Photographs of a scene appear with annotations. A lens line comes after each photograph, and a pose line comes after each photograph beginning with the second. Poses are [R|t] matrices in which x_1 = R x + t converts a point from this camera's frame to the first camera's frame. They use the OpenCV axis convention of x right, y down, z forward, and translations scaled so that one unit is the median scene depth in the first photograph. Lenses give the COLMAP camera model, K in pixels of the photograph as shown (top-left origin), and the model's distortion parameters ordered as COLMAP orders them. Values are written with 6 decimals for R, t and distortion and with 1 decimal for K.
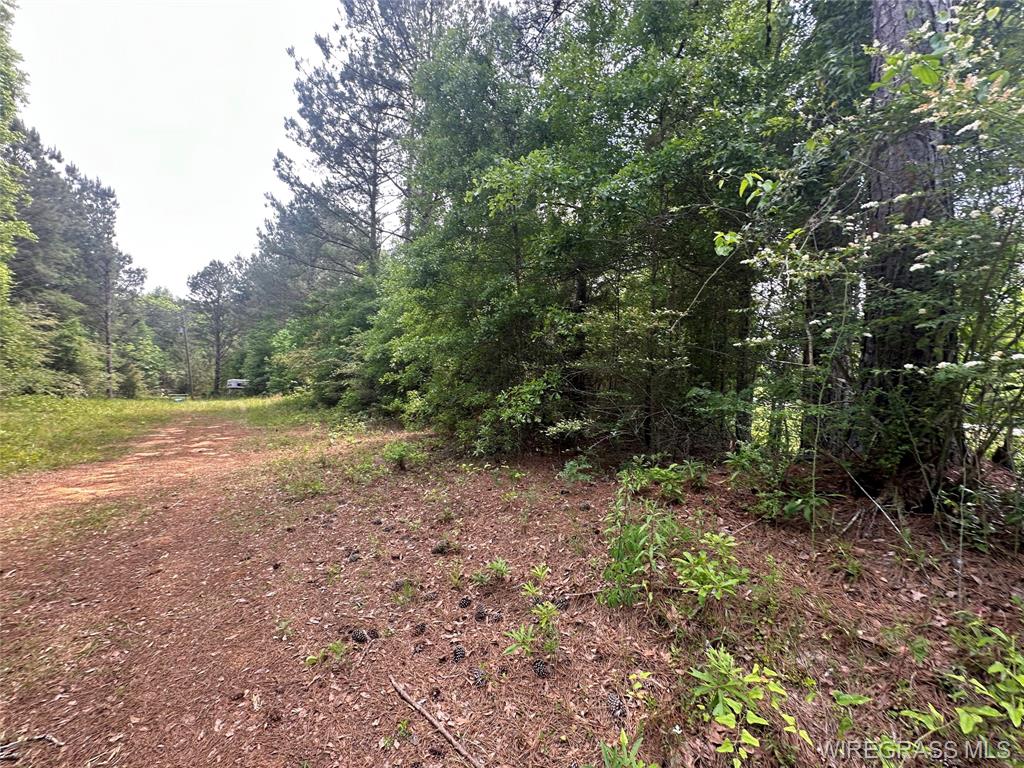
lens RADIAL K [[411.0, 0, 512.2], [0, 411.0, 385.7], [0, 0, 1]] dist [0.001652, 0.000834]
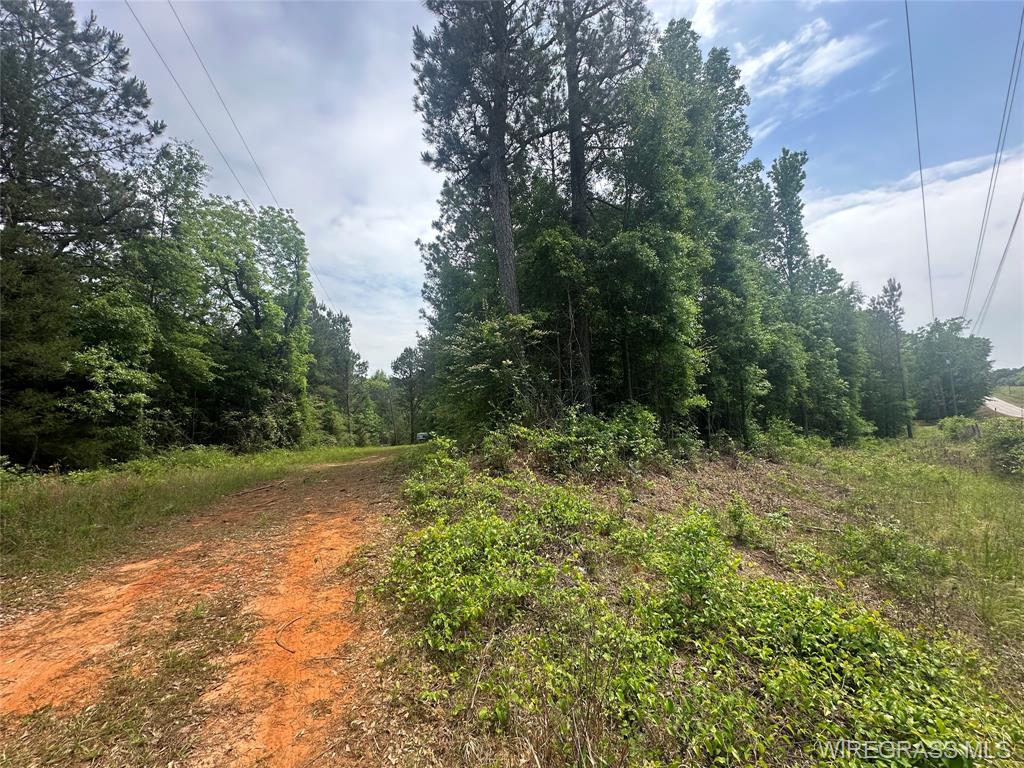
lens RADIAL K [[411.0, 0, 511.9], [0, 411.0, 385.5], [0, 0, 1]] dist [0.001652, 0.000834]
pose [[0.915471, -0.117720, -0.384778, 0.178455], [0.075020, 0.989415, -0.124214, 0.027233], [0.395328, 0.084849, 0.914613, -0.169455]]
